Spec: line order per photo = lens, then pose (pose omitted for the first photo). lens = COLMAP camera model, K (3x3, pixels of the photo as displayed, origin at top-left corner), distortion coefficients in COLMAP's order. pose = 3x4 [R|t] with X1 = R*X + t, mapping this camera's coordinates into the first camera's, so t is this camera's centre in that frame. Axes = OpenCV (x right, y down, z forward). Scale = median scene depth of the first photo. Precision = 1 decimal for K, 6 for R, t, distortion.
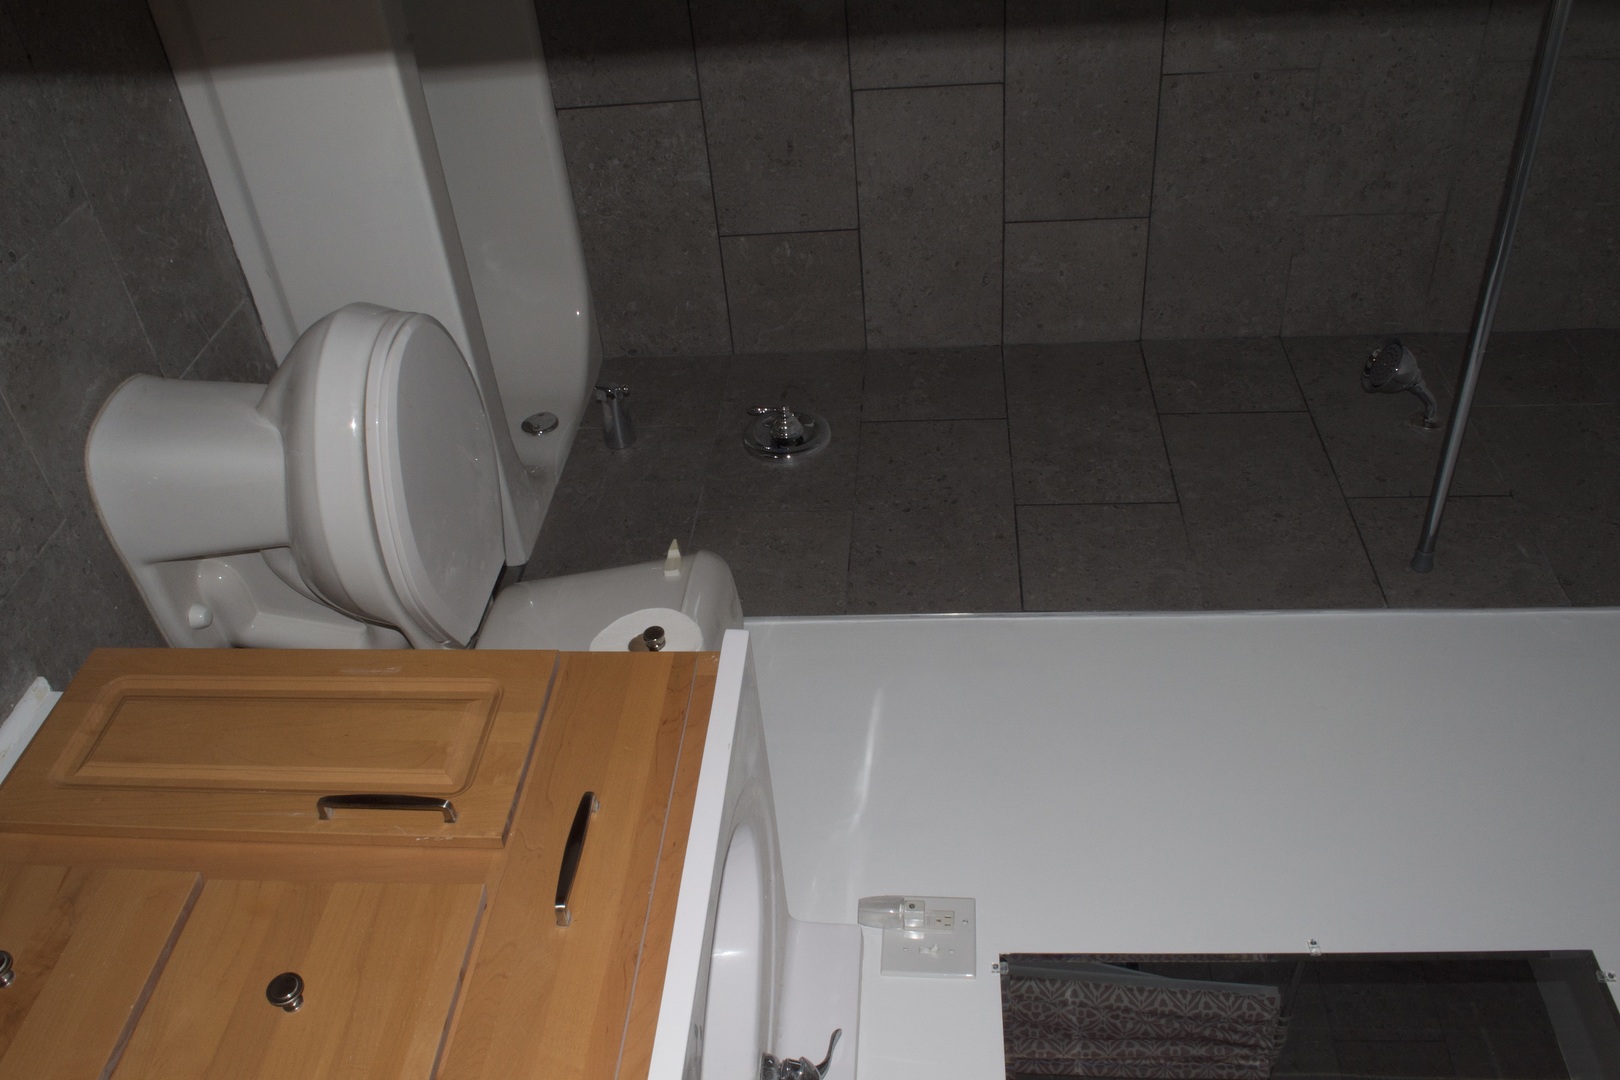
lens RADIAL K [[1336.4, 0, 771.9], [0, 1336.4, 551.6], [0, 0, 1]] dist [-0.079925, 0.010224]
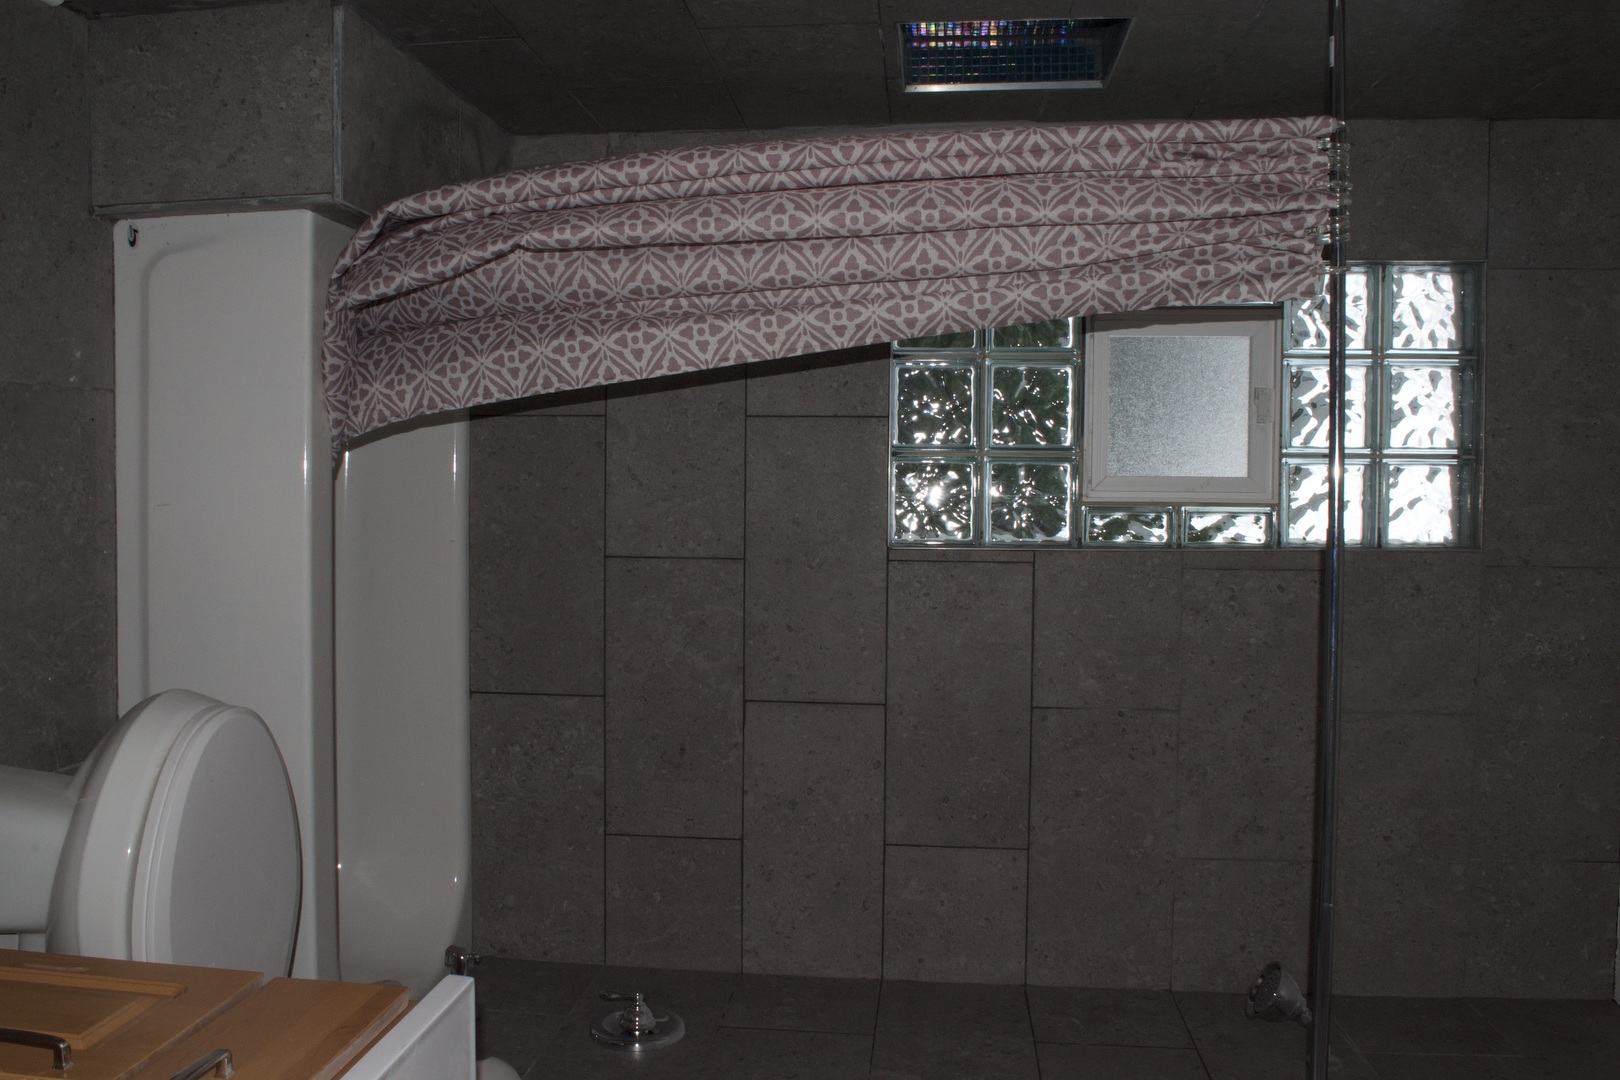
lens RADIAL K [[1336.4, 0, 771.9], [0, 1336.4, 551.6], [0, 0, 1]] dist [-0.079925, 0.010224]
pose [[0.994313, 0.102113, -0.030247, 0.098825], [-0.100079, 0.798778, -0.593244, 0.186082], [-0.036417, 0.592897, 0.804454, 0.057077]]
